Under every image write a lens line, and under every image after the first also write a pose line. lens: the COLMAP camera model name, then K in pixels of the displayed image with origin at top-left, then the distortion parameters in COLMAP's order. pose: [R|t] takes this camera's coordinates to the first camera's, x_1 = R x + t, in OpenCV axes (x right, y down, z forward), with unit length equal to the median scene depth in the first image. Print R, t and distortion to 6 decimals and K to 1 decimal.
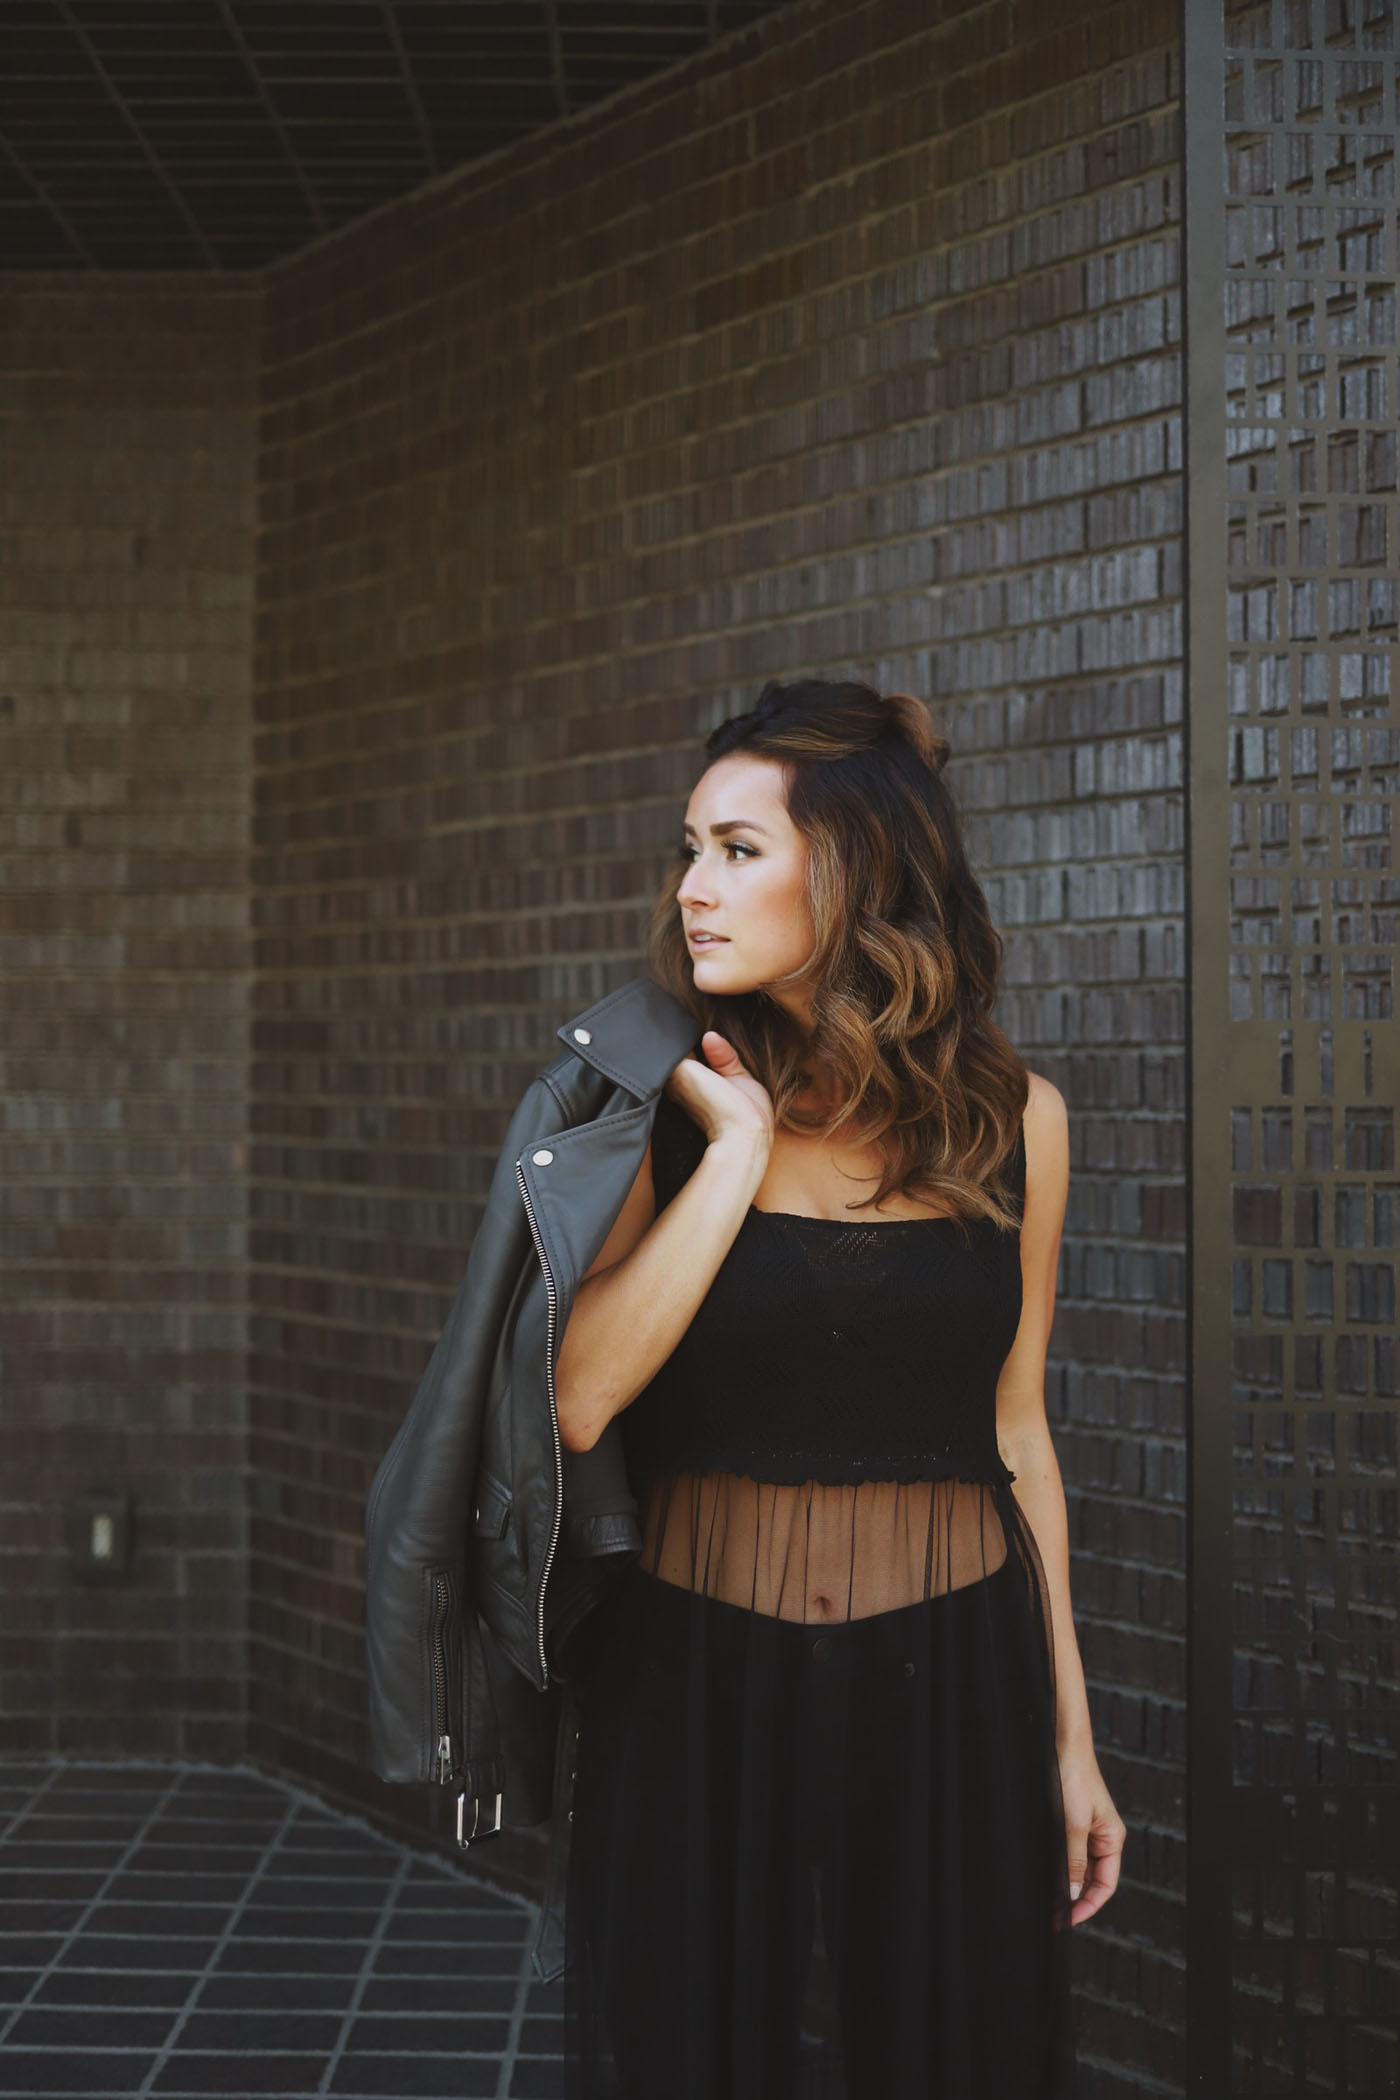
lens RADIAL K [[2042.6, 0, 705.8], [0, 2042.6, 1050.4], [0, 0, 1]] dist [-0.053482, 0.034509]
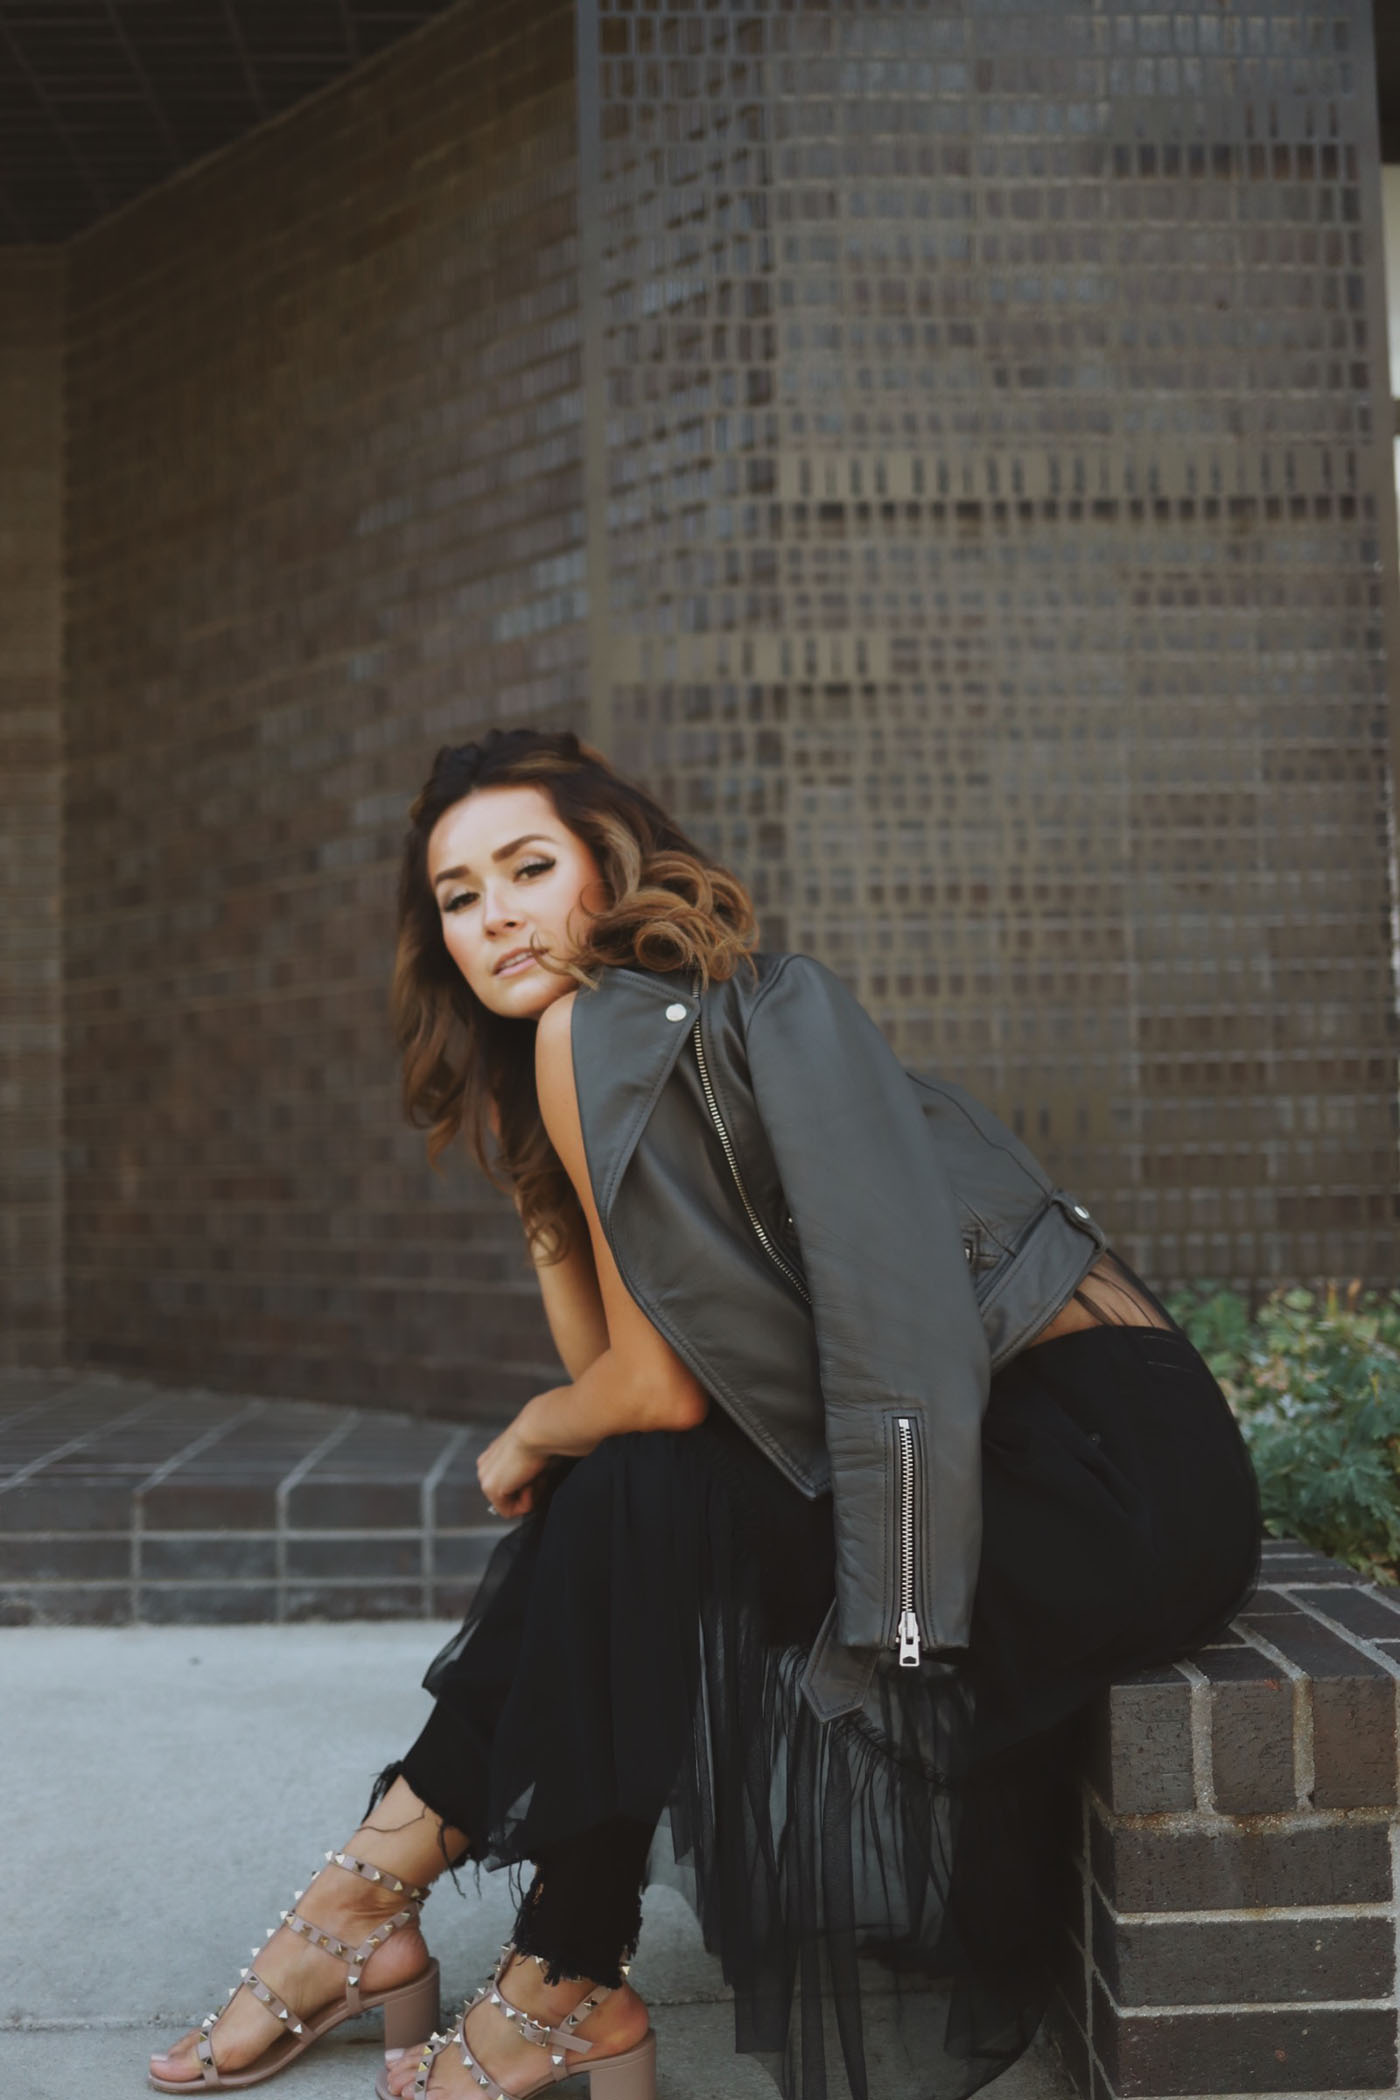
lens RADIAL K [[2138.6, 0, 708.1], [0, 2138.6, 1046.2], [0, 0, 1]] dist [-0.042494, 0.023567]
pose [[0.999304, -0.024312, 0.028296, 0.204952], [0.025539, 0.998711, -0.043858, 0.288668], [-0.027193, 0.044551, 0.998637, -0.515230]]
